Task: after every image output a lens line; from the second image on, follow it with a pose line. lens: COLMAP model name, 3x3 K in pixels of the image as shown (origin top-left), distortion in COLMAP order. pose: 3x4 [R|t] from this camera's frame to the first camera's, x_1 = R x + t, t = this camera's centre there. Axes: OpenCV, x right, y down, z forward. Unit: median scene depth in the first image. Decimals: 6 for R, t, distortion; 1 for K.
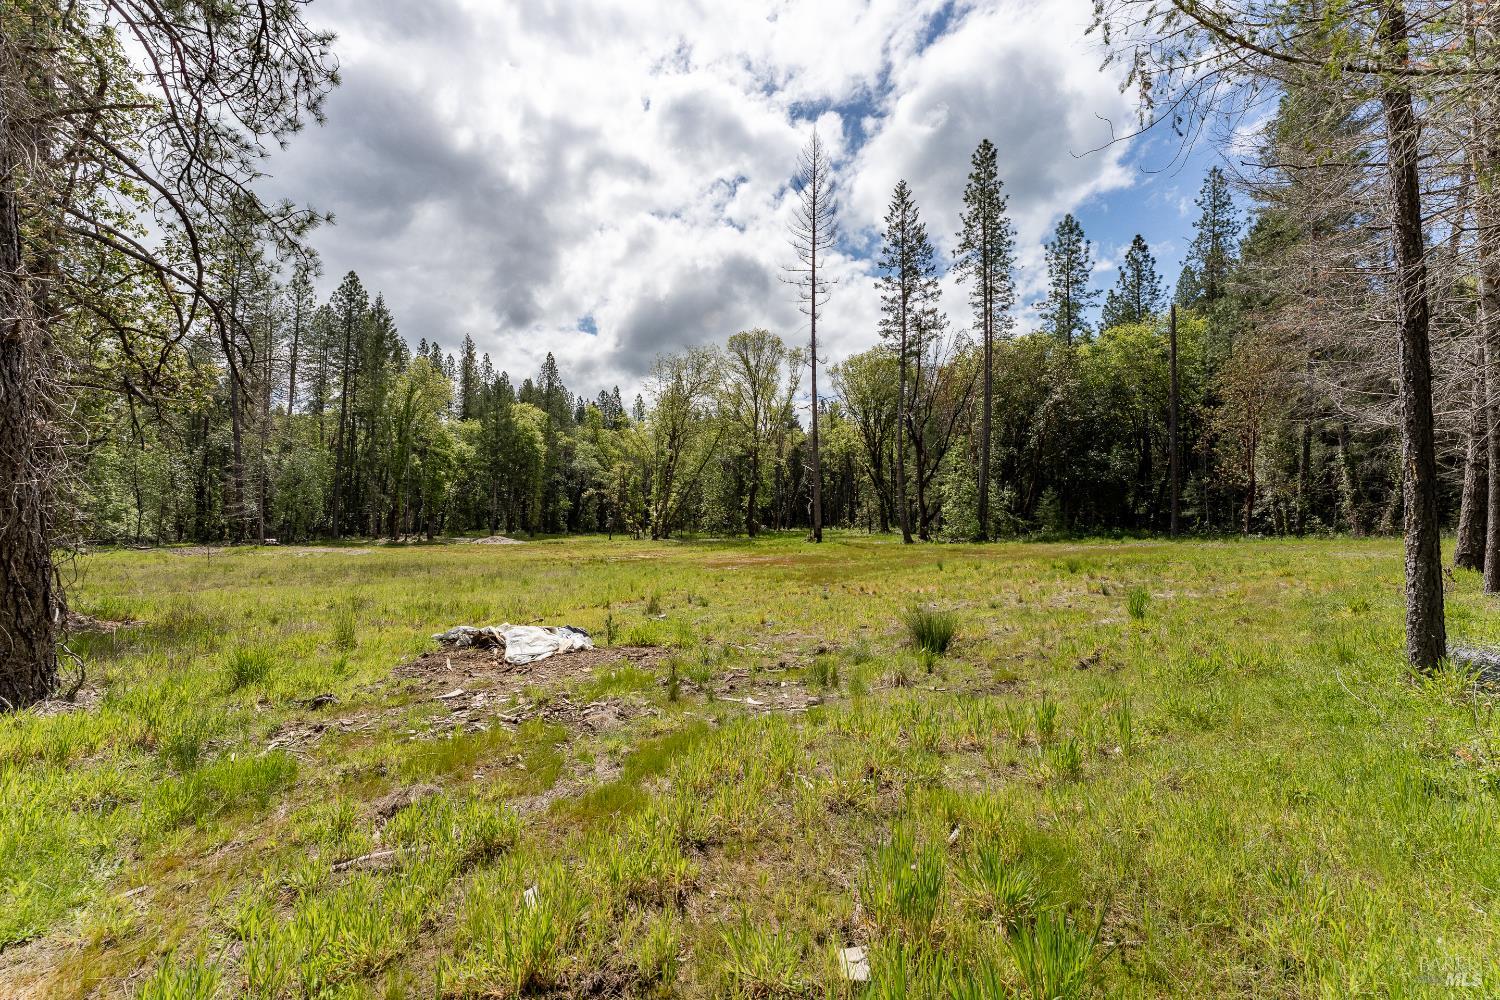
lens RADIAL K [[599.9, 0, 753.4], [0, 599.9, 498.2], [0, 0, 1]] dist [0.000935, -0.000766]
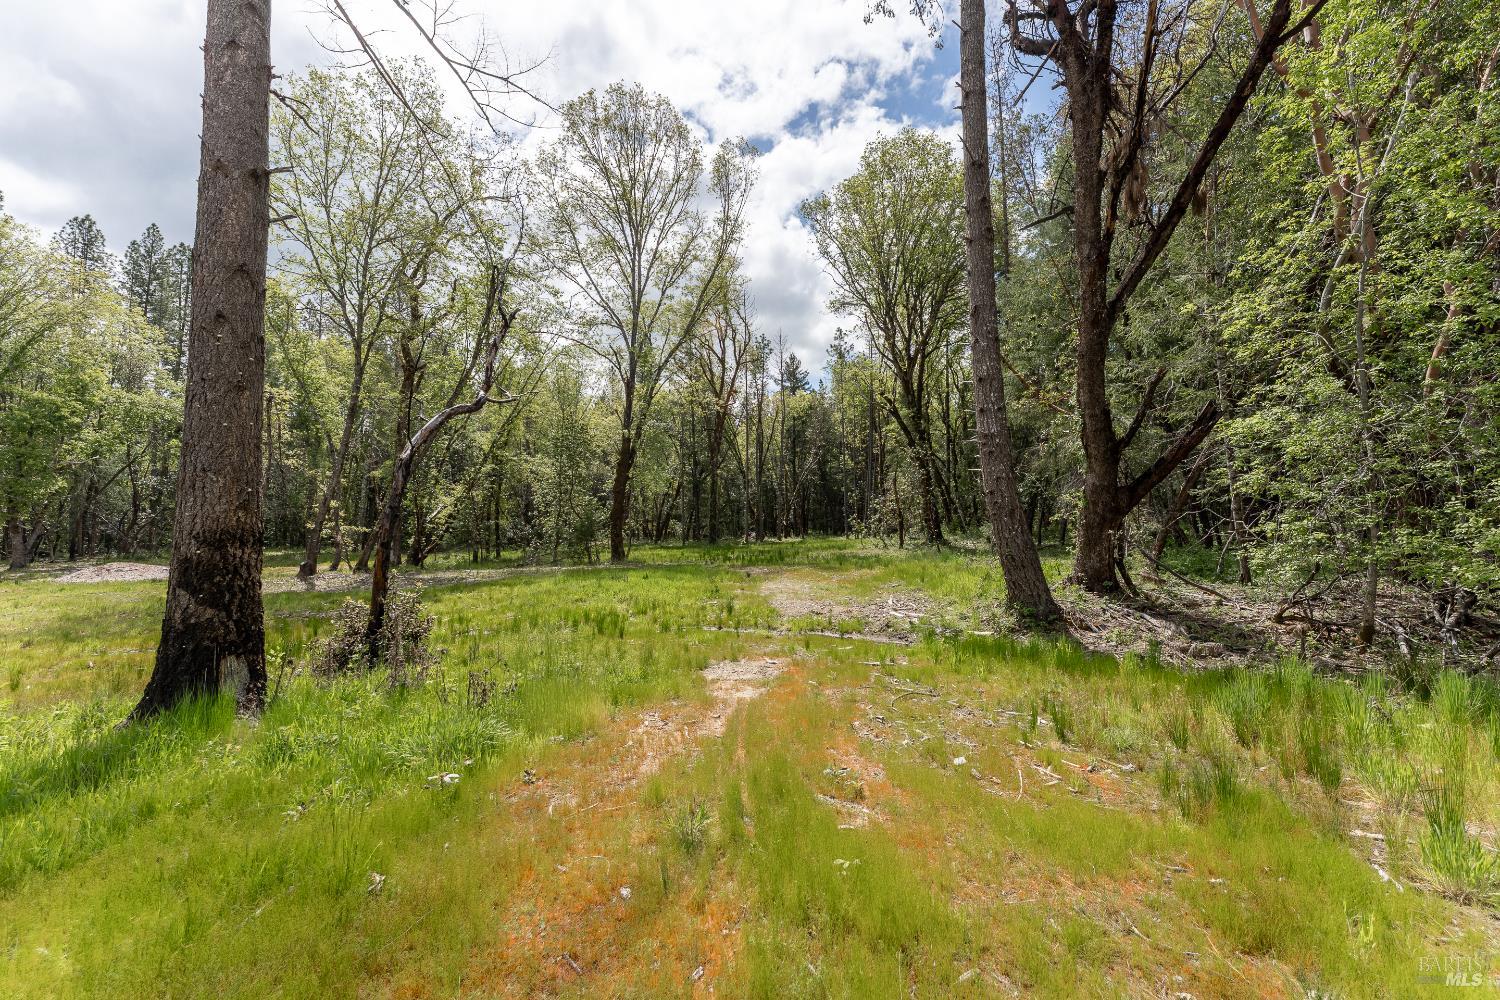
lens RADIAL K [[599.9, 0, 742.0], [0, 599.9, 508.6], [0, 0, 1]] dist [0.000935, -0.000766]
pose [[0.993627, -0.017080, -0.111415, 0.134608], [0.017623, 0.999837, 0.003891, 0.026267], [0.111330, -0.005829, 0.993766, 0.569090]]
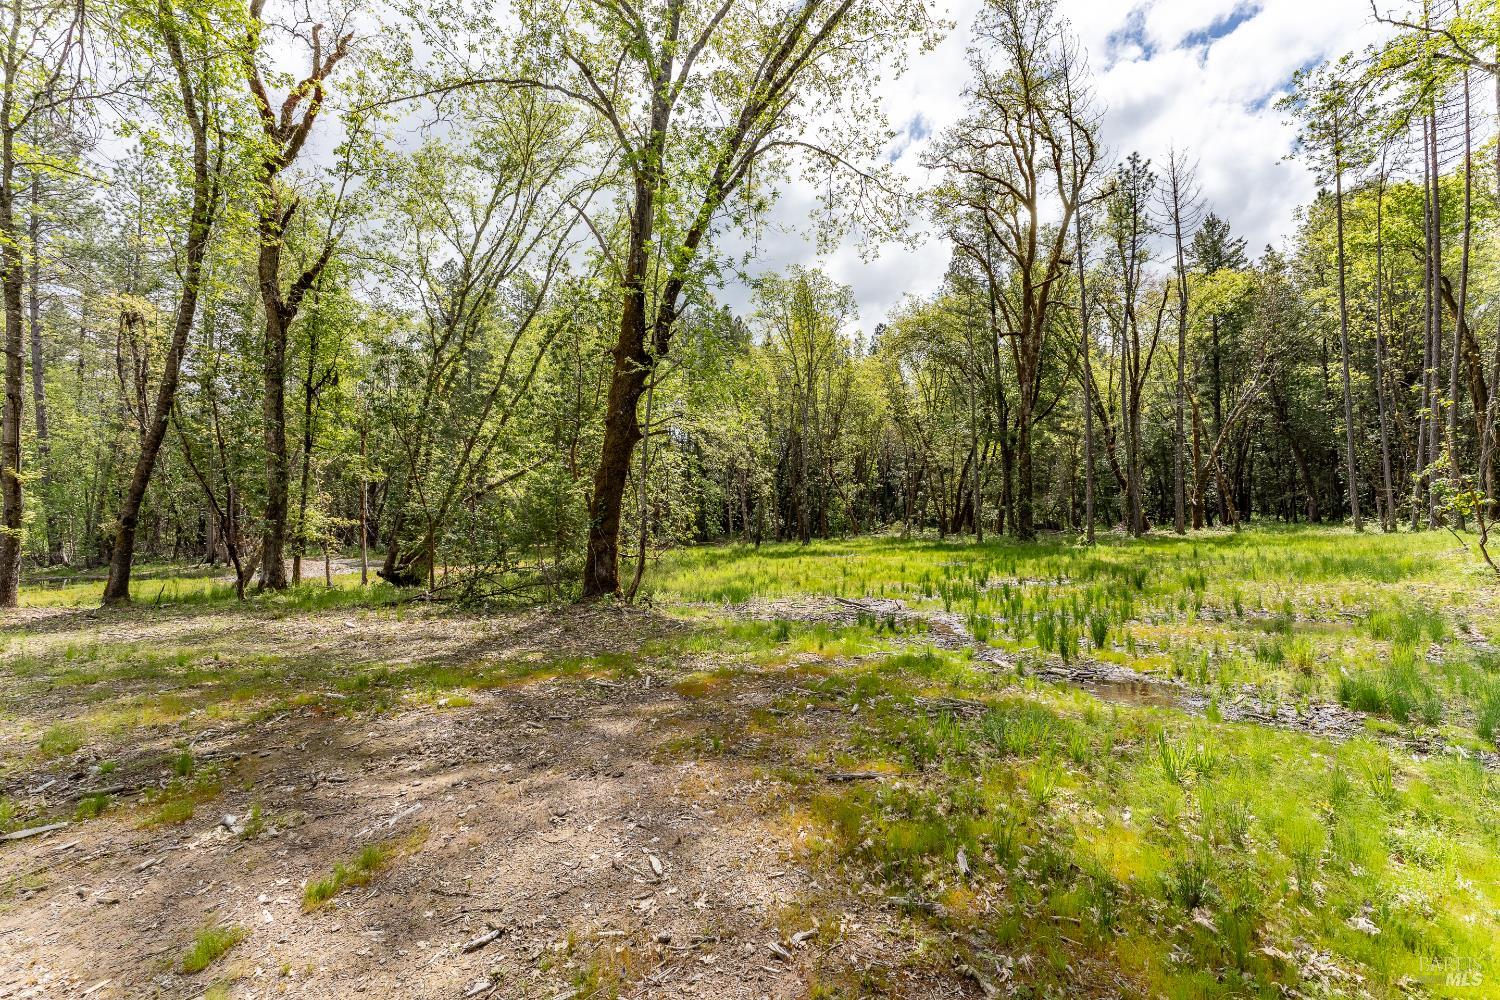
lens RADIAL K [[599.9, 0, 763.3], [0, 599.9, 499.1], [0, 0, 1]] dist [0.000935, -0.000766]
pose [[0.771989, -0.034432, -0.634703, 0.137276], [0.041141, 0.999145, -0.004163, 0.039624], [0.634303, -0.022899, 0.772745, 0.895586]]
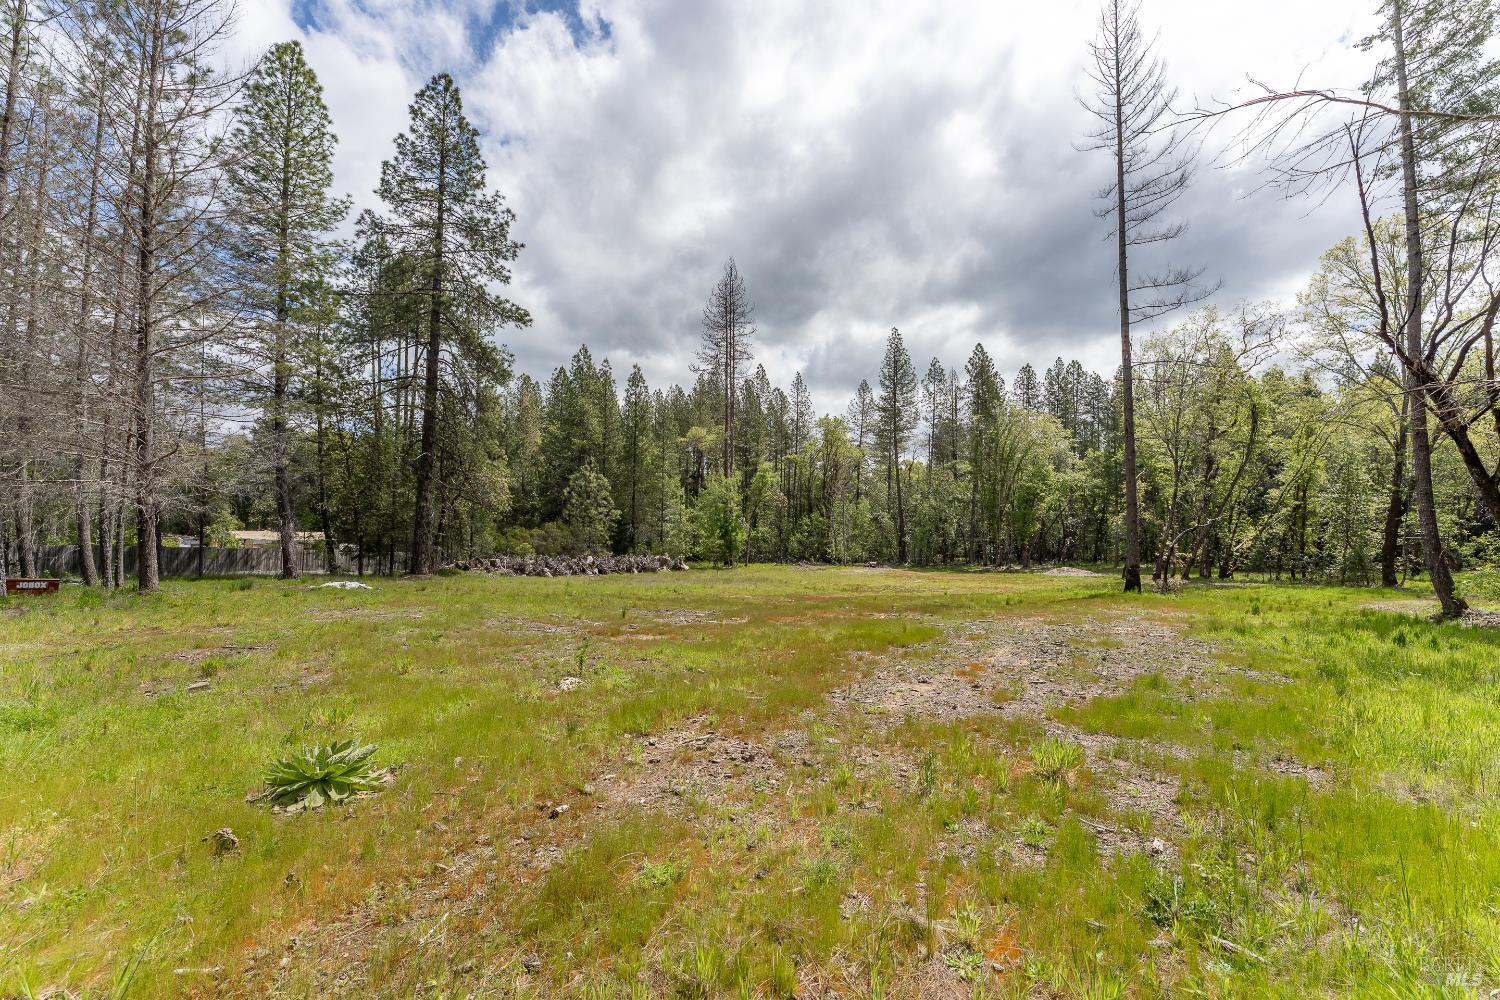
lens RADIAL K [[599.9, 0, 751.5], [0, 599.9, 505.9], [0, 0, 1]] dist [0.000935, -0.000766]
pose [[0.223938, -0.060759, -0.972708, 0.410548], [0.031602, 0.997983, -0.055062, 0.001853], [0.974091, -0.018409, 0.225407, 0.285215]]
